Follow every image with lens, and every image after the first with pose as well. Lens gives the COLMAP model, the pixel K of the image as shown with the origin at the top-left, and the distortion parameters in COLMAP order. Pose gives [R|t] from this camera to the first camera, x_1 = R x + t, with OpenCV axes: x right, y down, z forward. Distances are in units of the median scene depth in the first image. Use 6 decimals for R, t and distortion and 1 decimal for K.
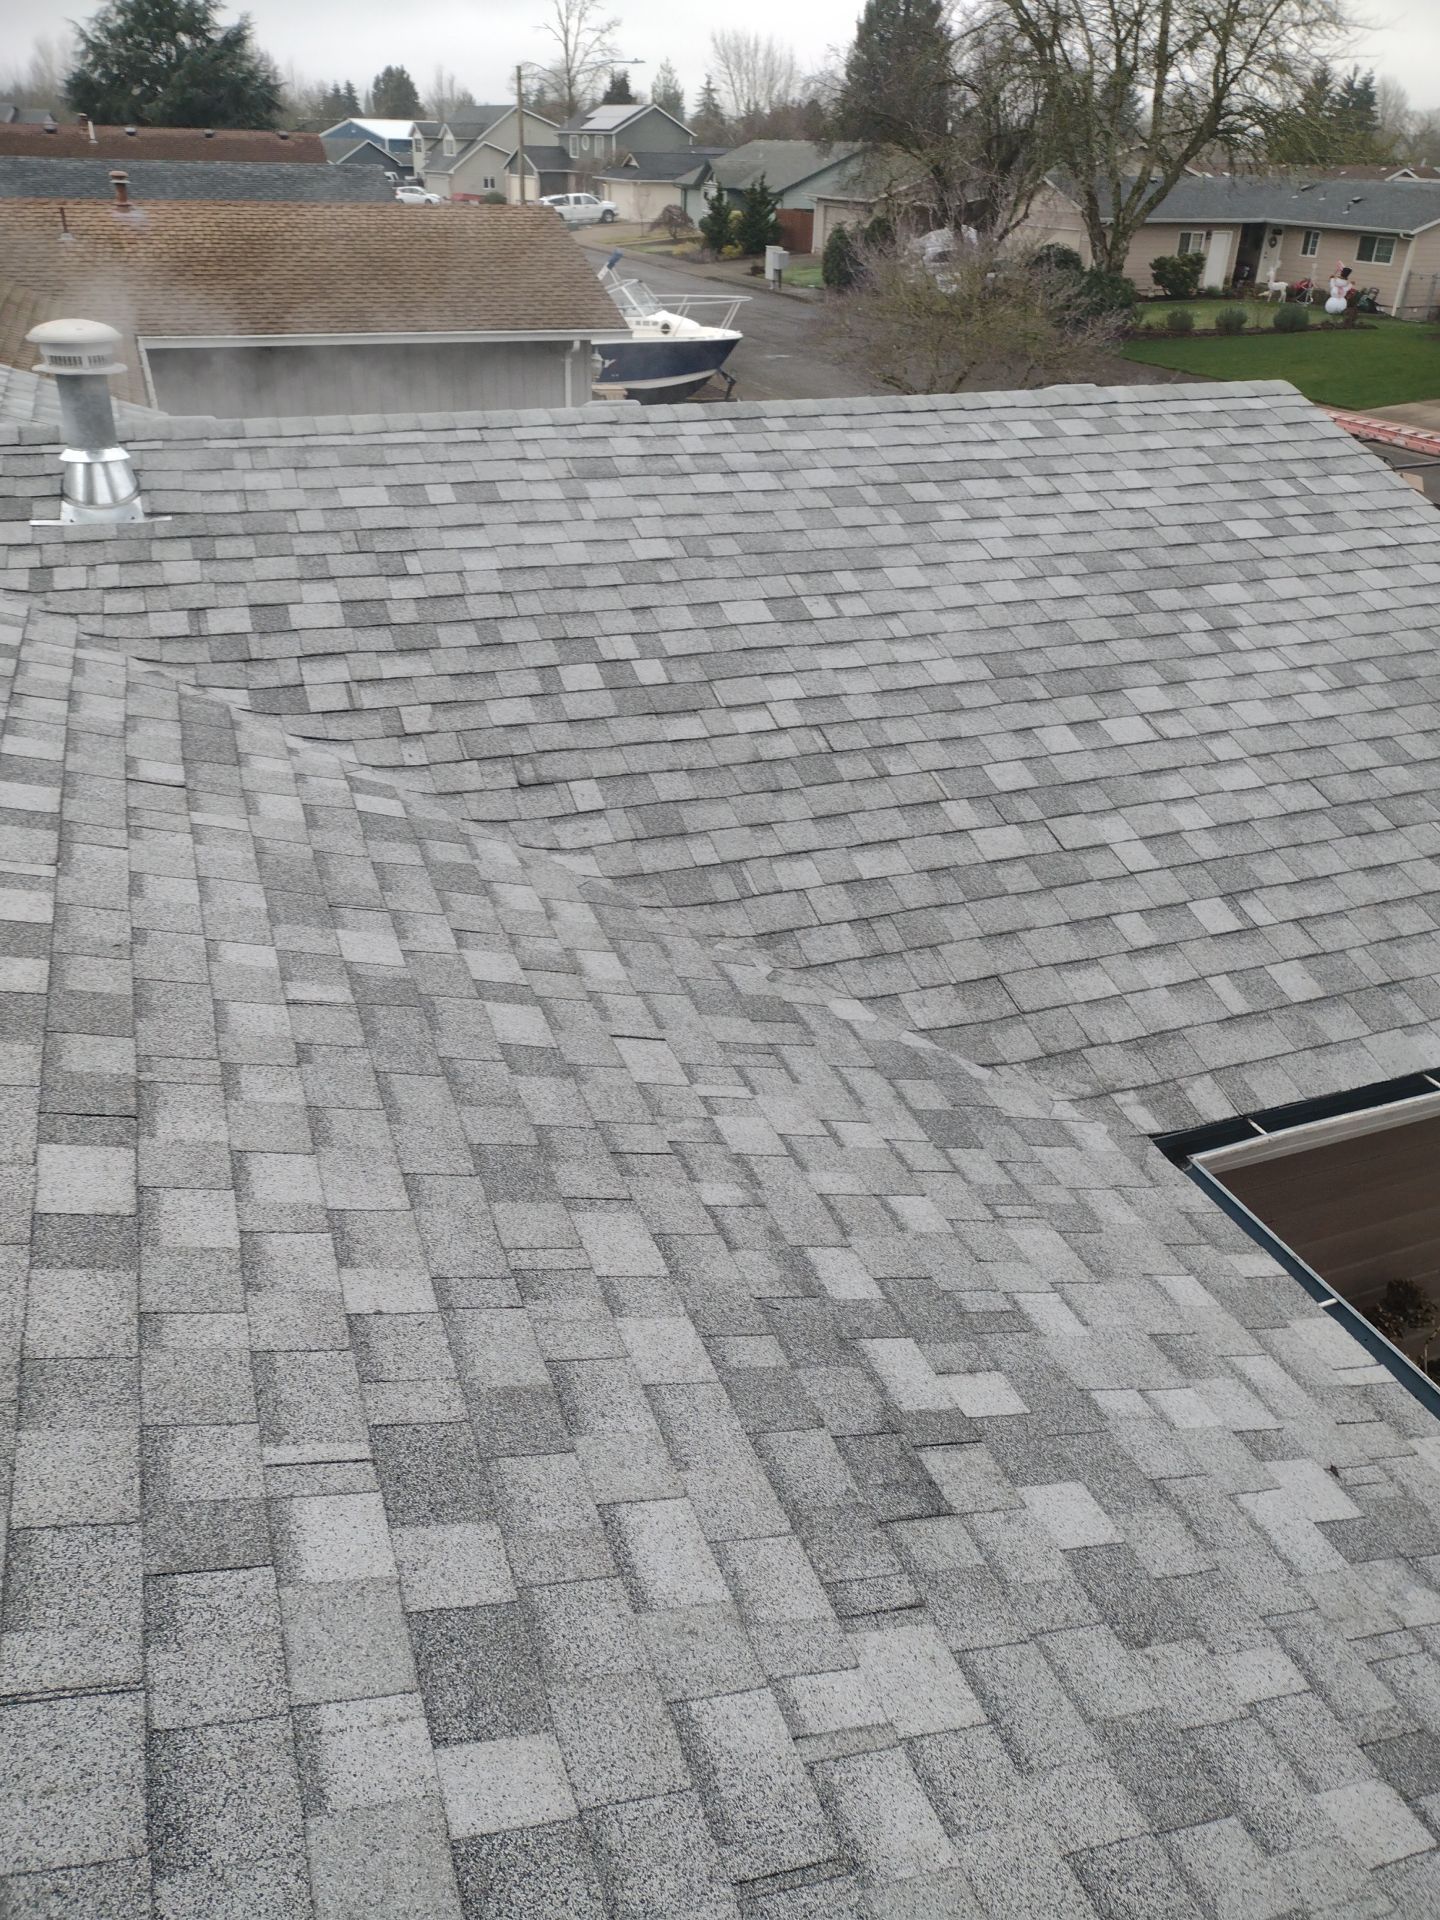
lens RADIAL K [[1292.0, 0, 725.5], [0, 1292.0, 1008.0], [0, 0, 1]] dist [0.097899, -0.116062]
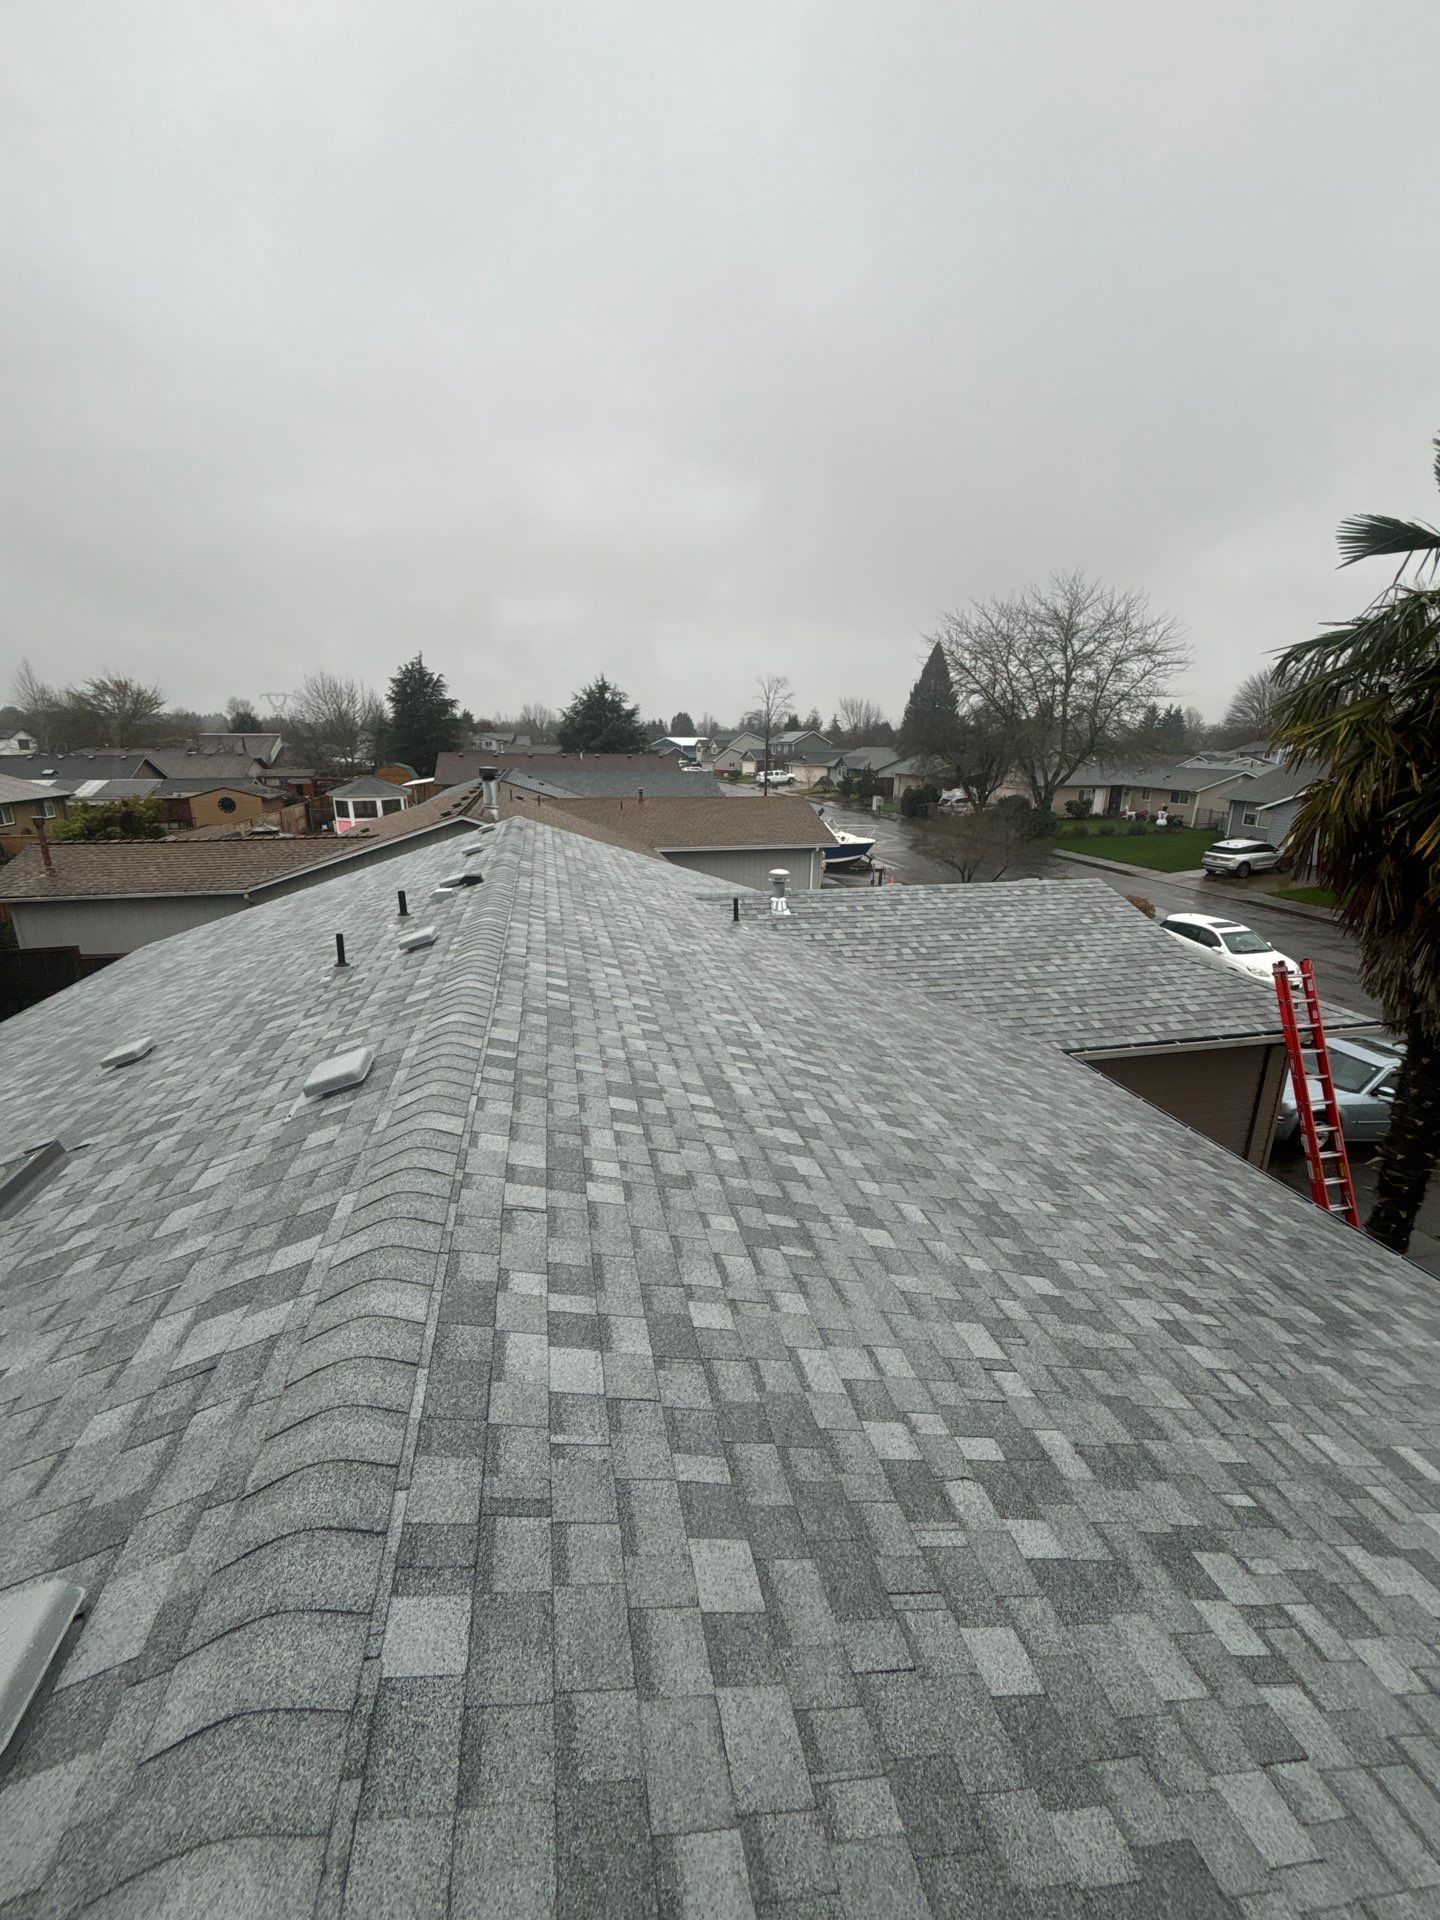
lens RADIAL K [[774.1, 0, 723.6], [0, 774.1, 965.5], [0, 0, 1]] dist [0.003333, 0.000069]
pose [[0.990707, 0.022014, -0.134221, -0.318279], [-0.059694, 0.957072, -0.283635, 0.451937], [0.122216, 0.289012, 0.949492, -1.196341]]
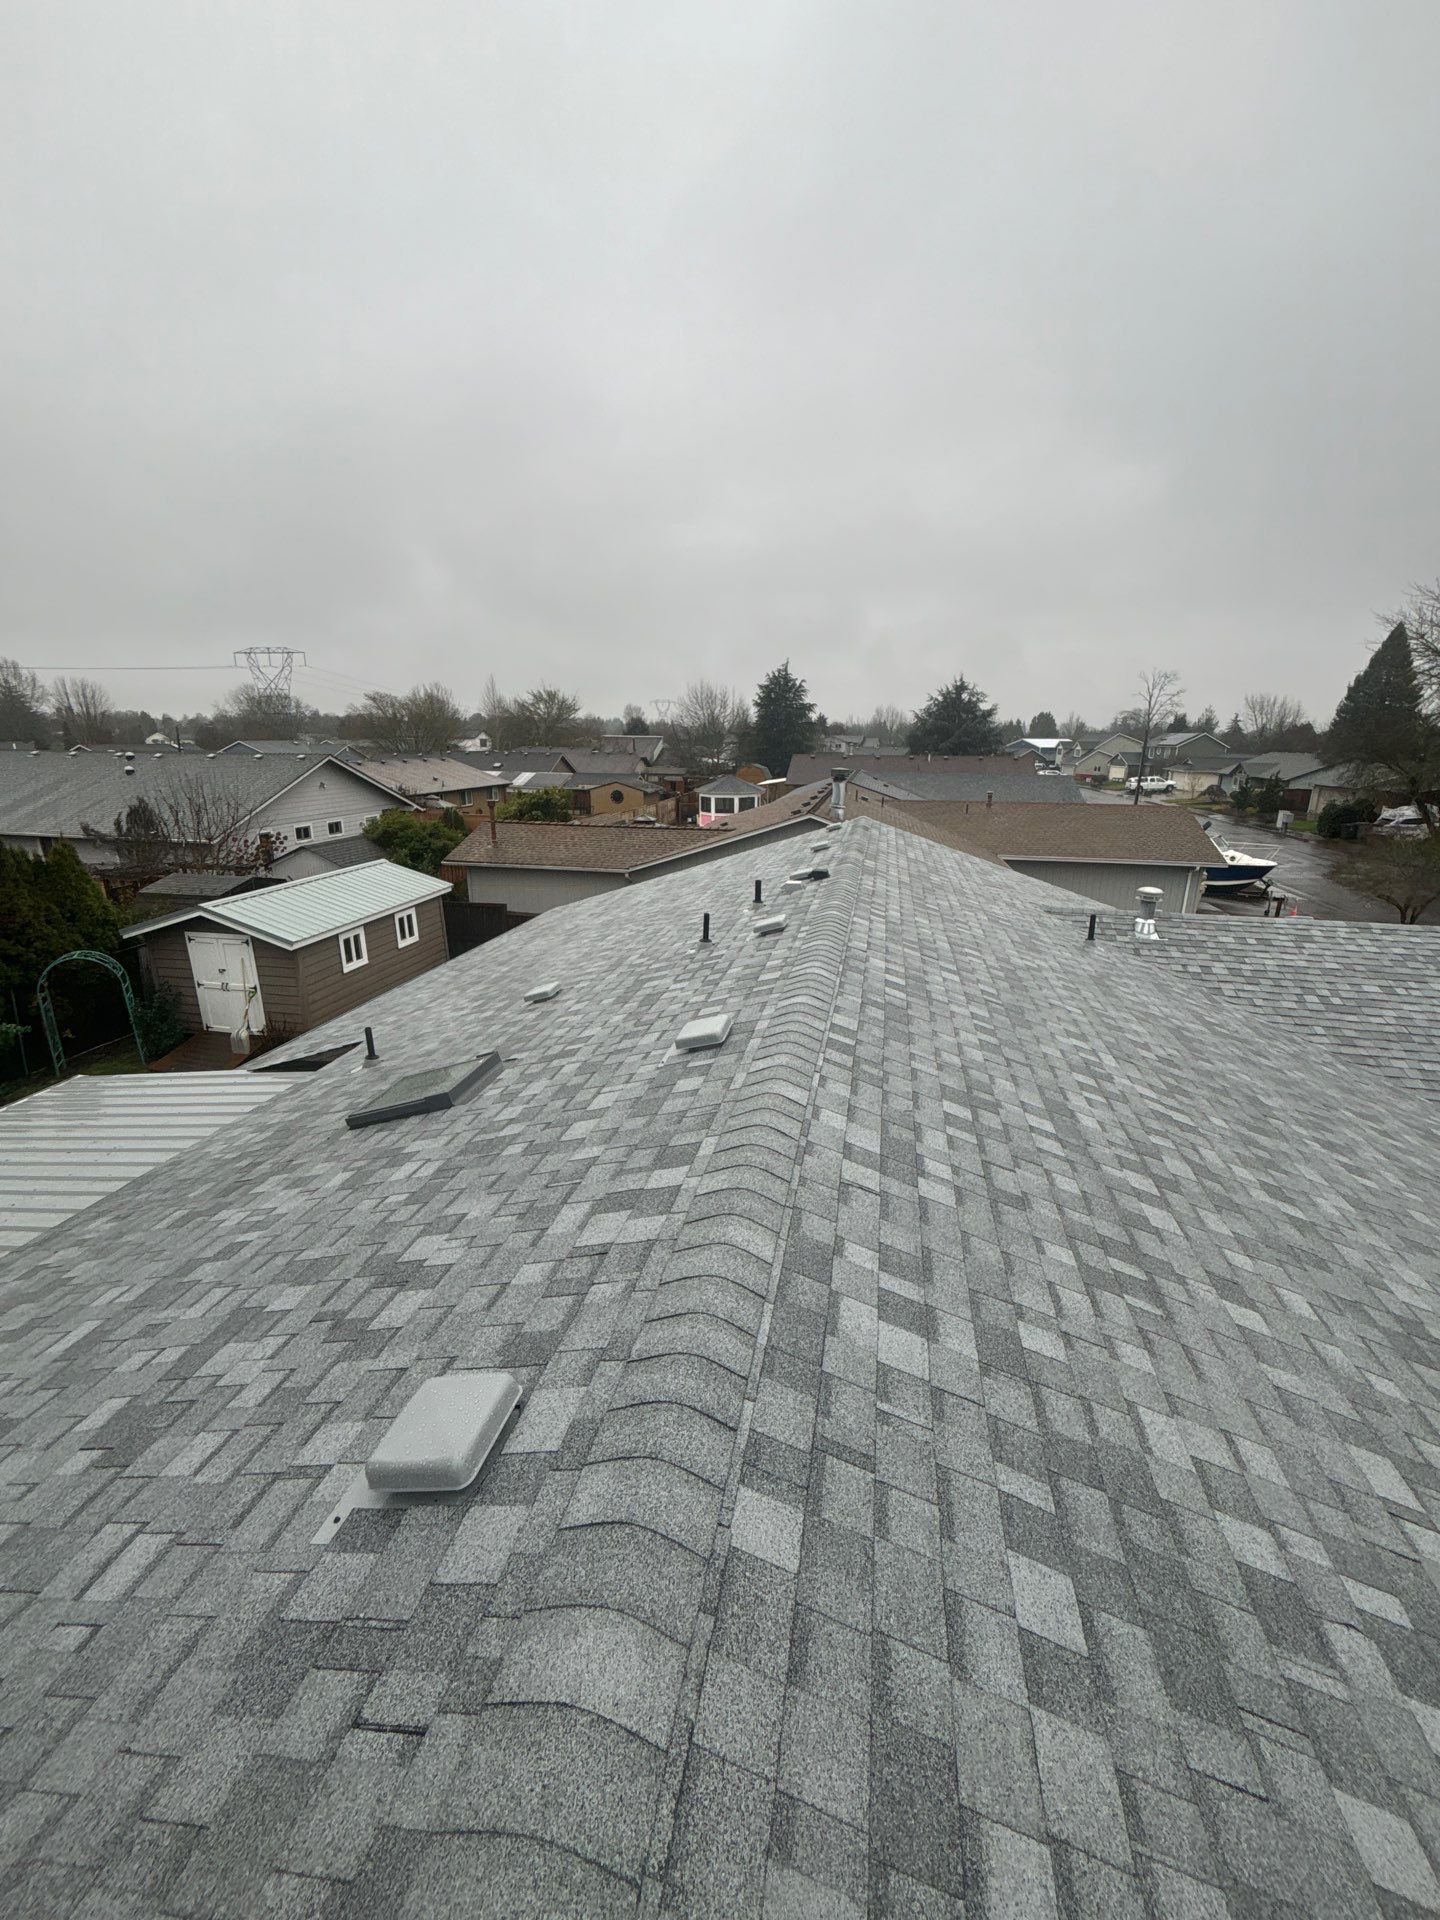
lens RADIAL K [[776.8, 0, 720.0], [0, 776.8, 960.0], [0, 0, 1]] dist [-0.002079, 0.000496]
pose [[0.844801, 0.134450, -0.517914, -0.340218], [-0.283797, 0.933146, -0.220675, 0.469044], [0.453620, 0.333409, 0.826479, -1.222242]]
